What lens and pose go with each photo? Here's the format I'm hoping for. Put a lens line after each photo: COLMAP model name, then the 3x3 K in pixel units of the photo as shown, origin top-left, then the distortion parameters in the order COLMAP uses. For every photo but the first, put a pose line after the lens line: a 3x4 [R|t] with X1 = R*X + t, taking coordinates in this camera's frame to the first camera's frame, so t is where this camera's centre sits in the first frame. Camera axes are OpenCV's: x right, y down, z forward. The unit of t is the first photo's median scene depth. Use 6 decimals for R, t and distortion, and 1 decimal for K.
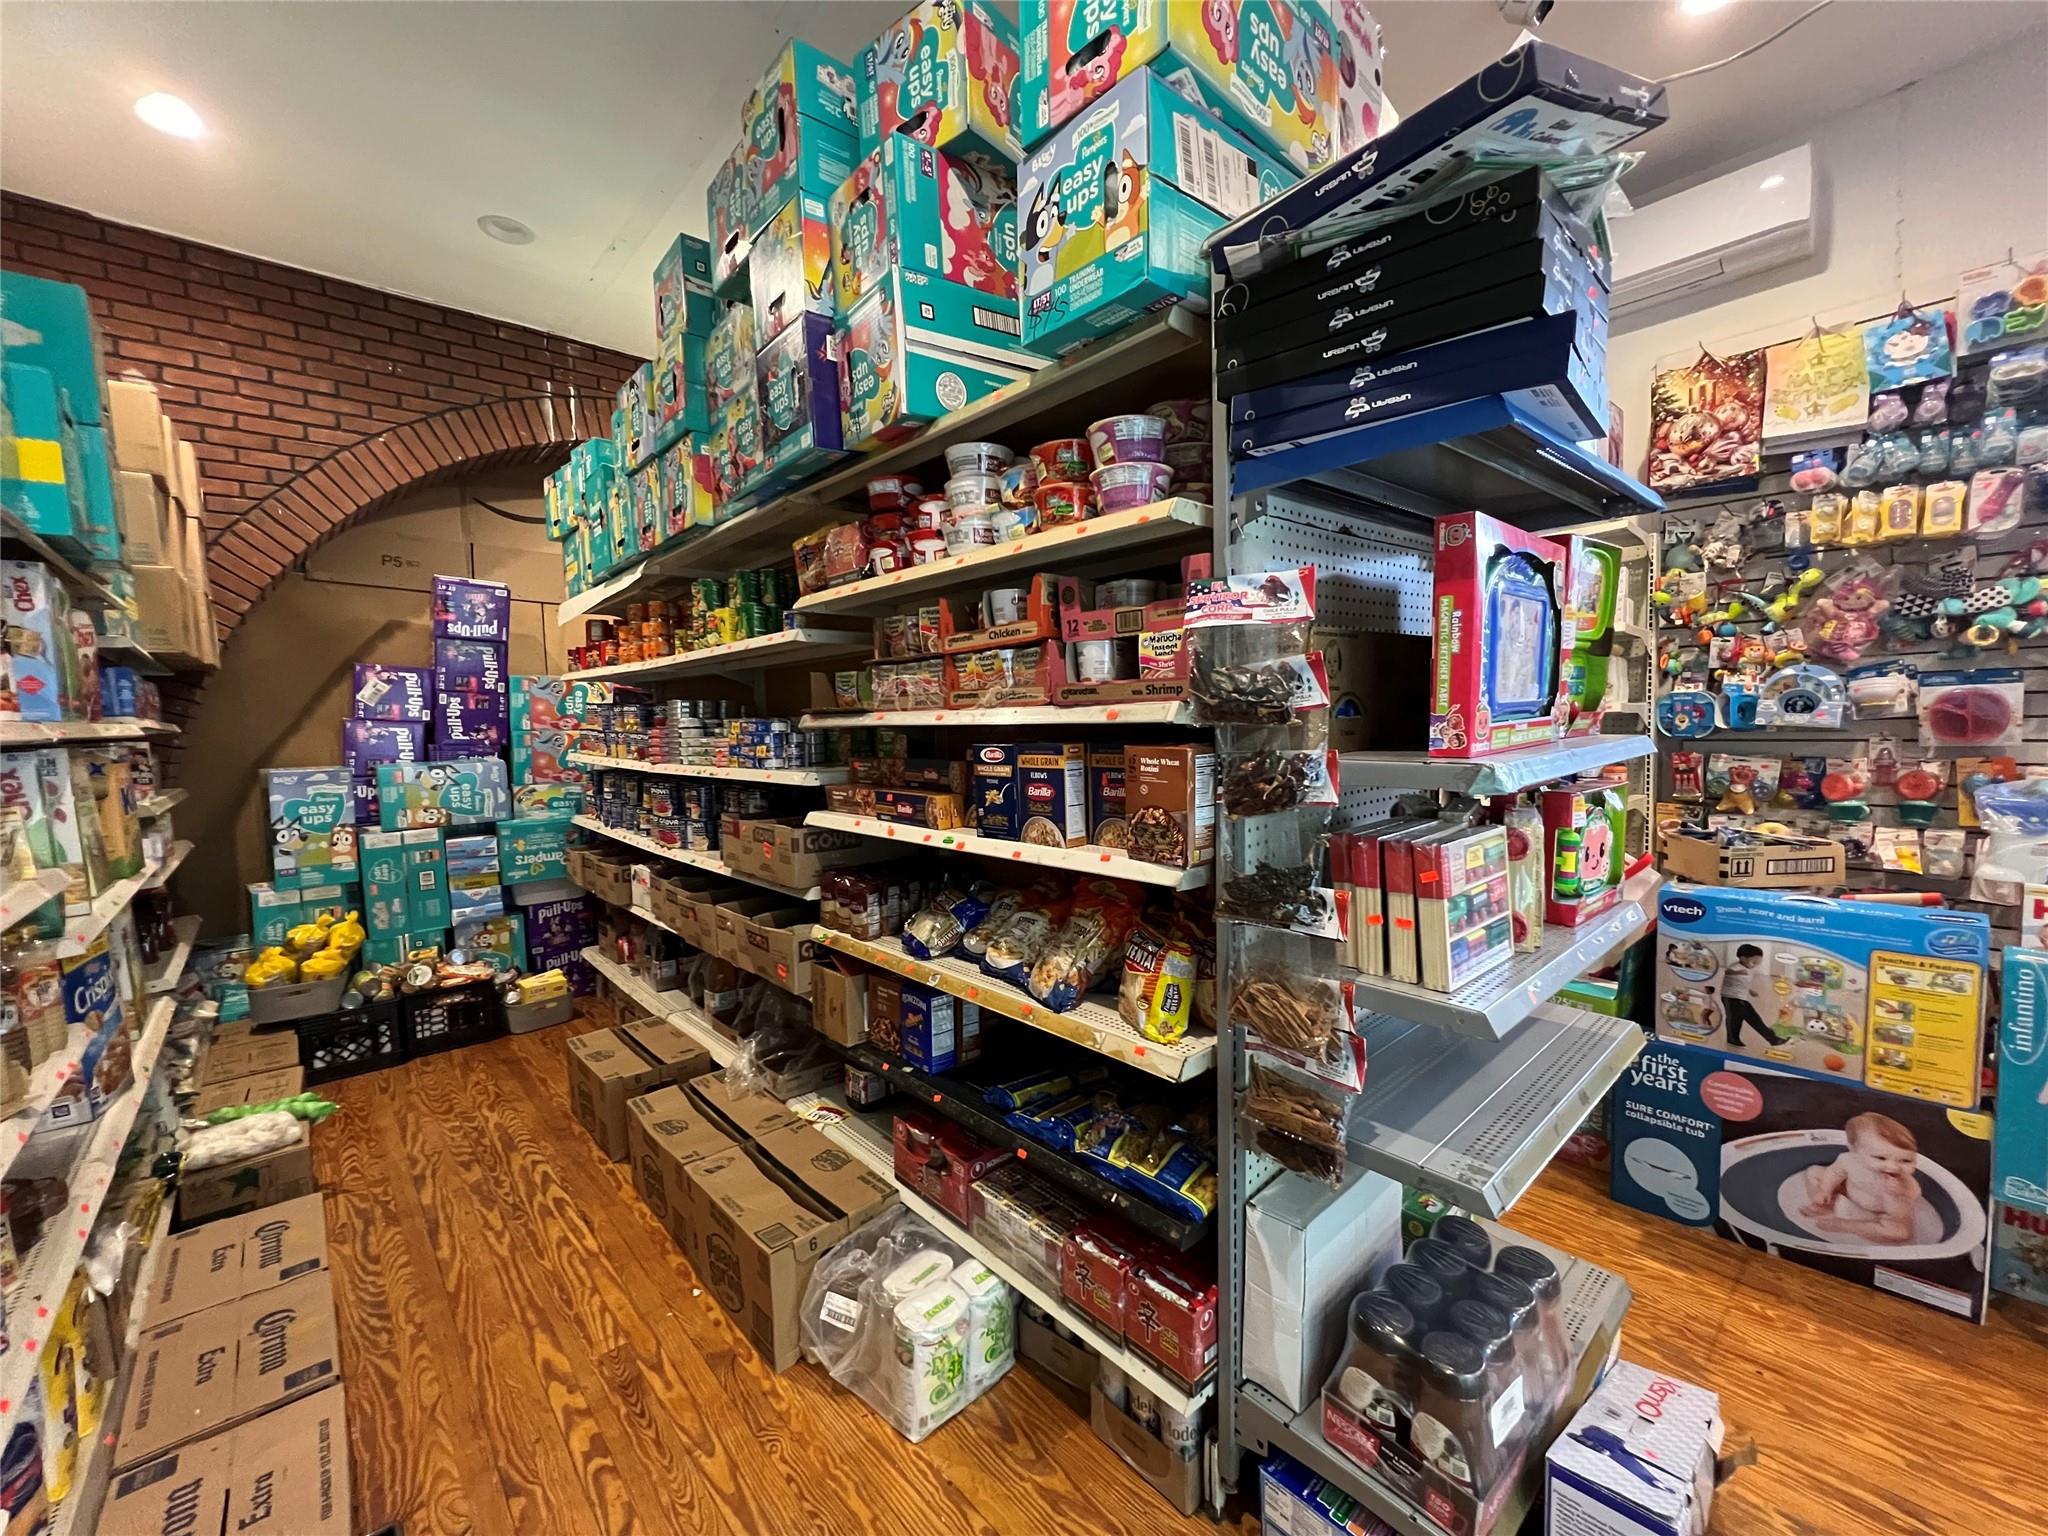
lens RADIAL K [[818.8, 0, 1023.5], [0, 818.8, 769.9], [0, 0, 1]] dist [0.001134, -0.000162]
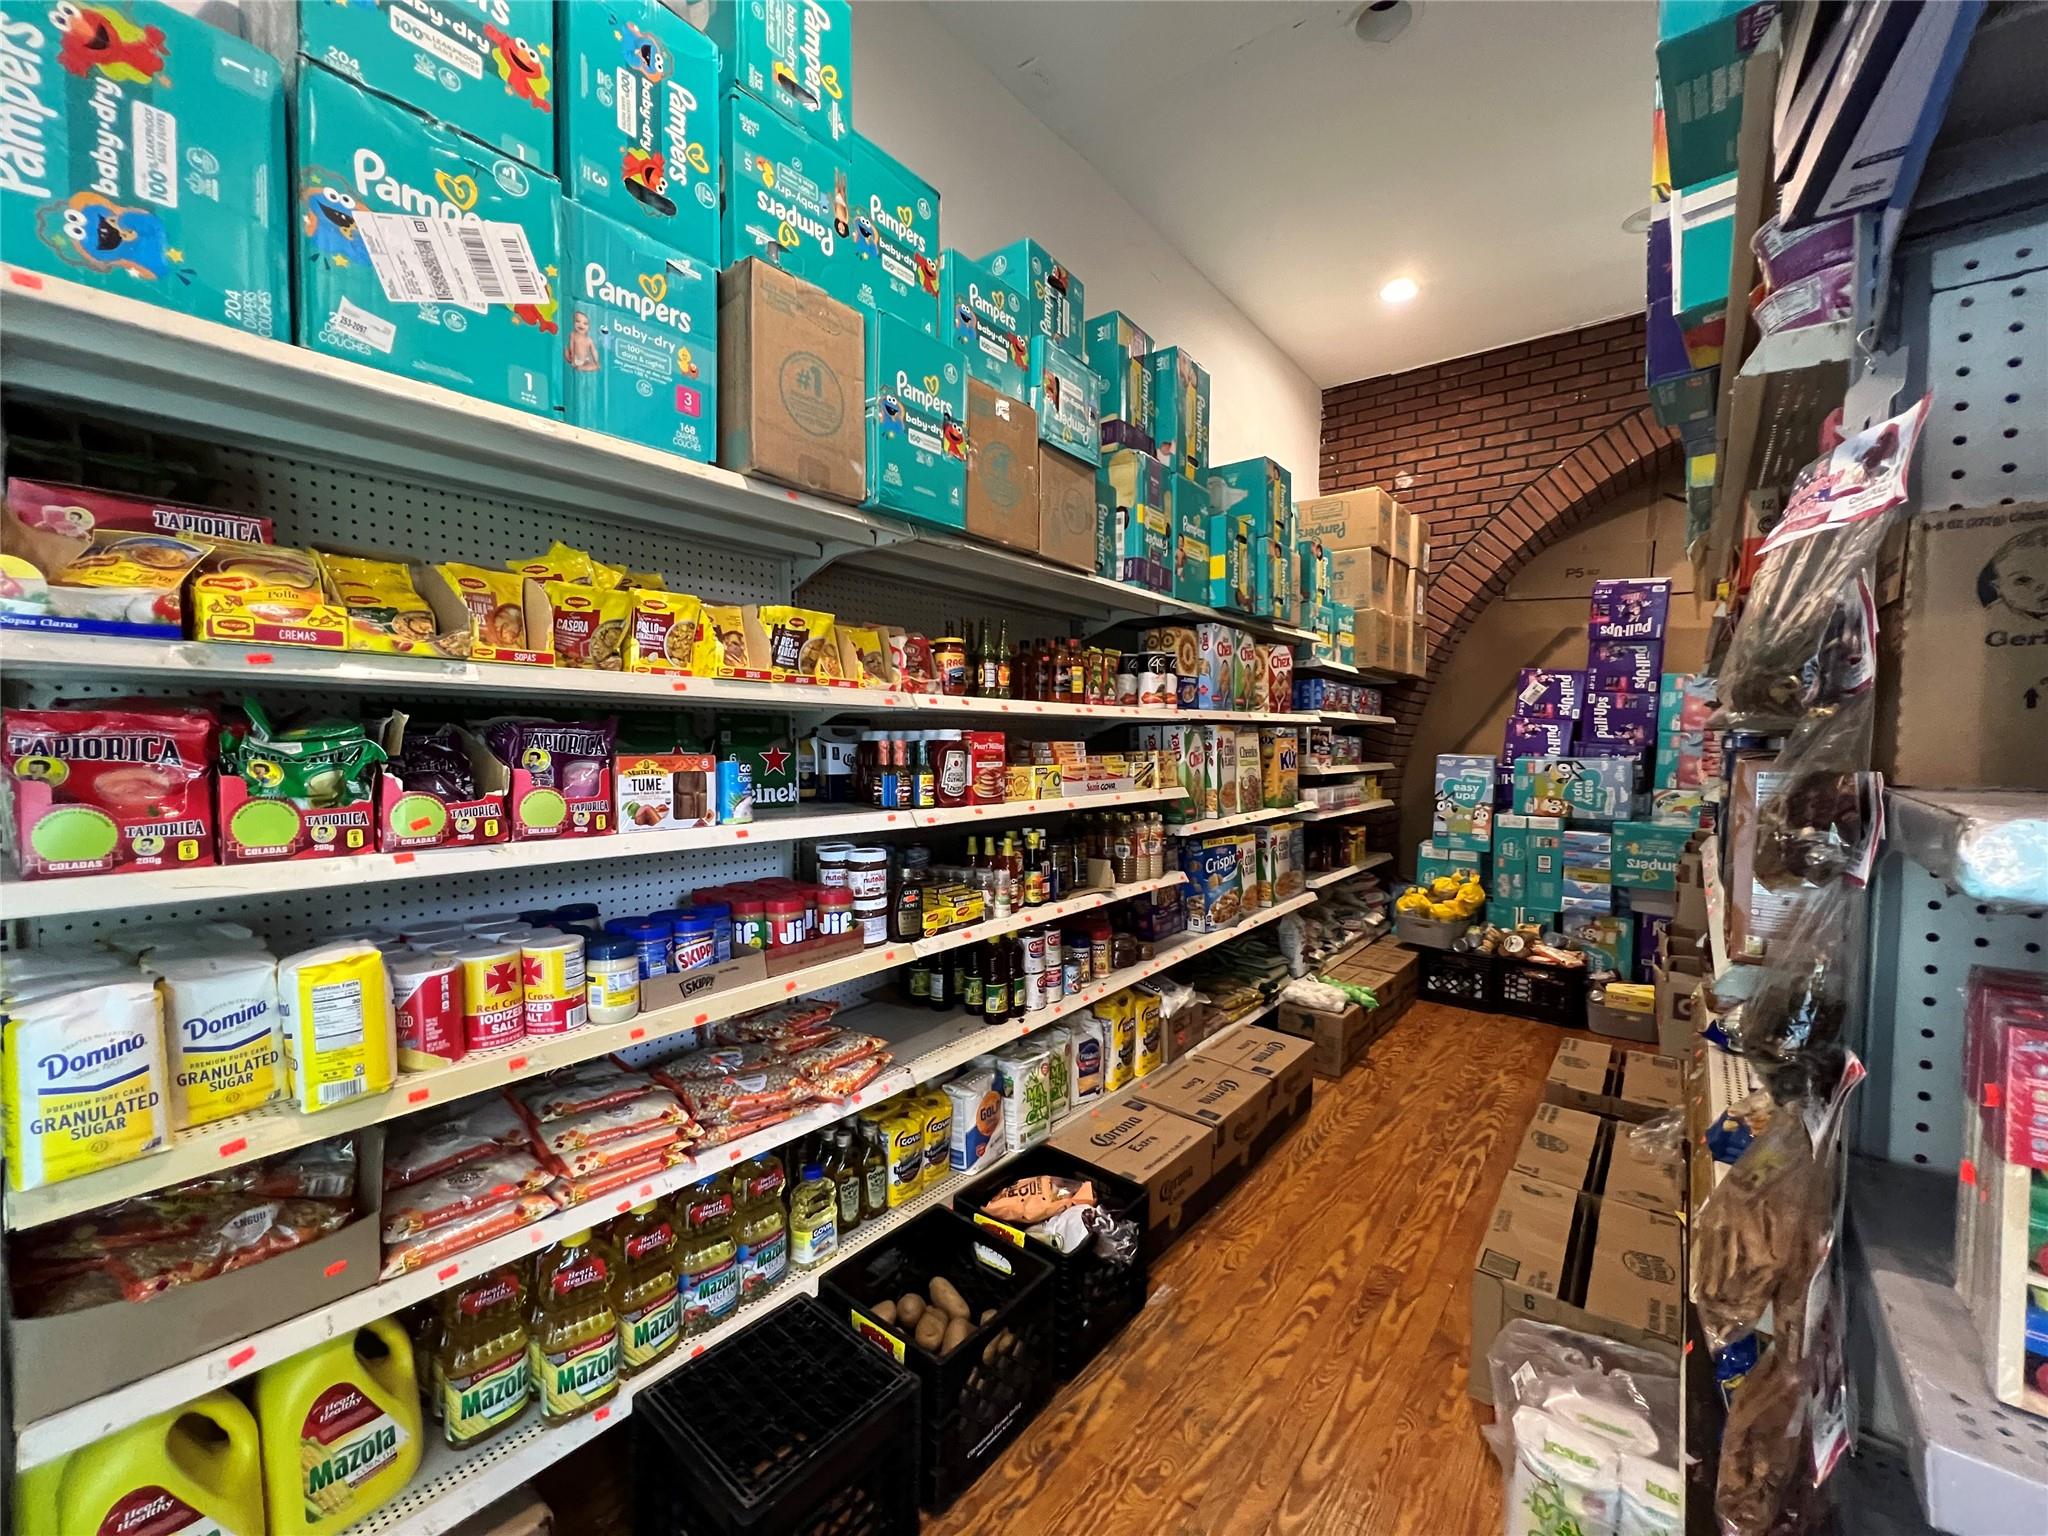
lens RADIAL K [[818.8, 0, 1022.8], [0, 818.8, 767.9], [0, 0, 1]] dist [0.001134, -0.000162]
pose [[0.154866, 0.074768, -0.985102, 0.234036], [-0.081854, 0.994675, 0.062626, -0.004547], [0.984539, 0.070936, 0.160161, 0.129171]]
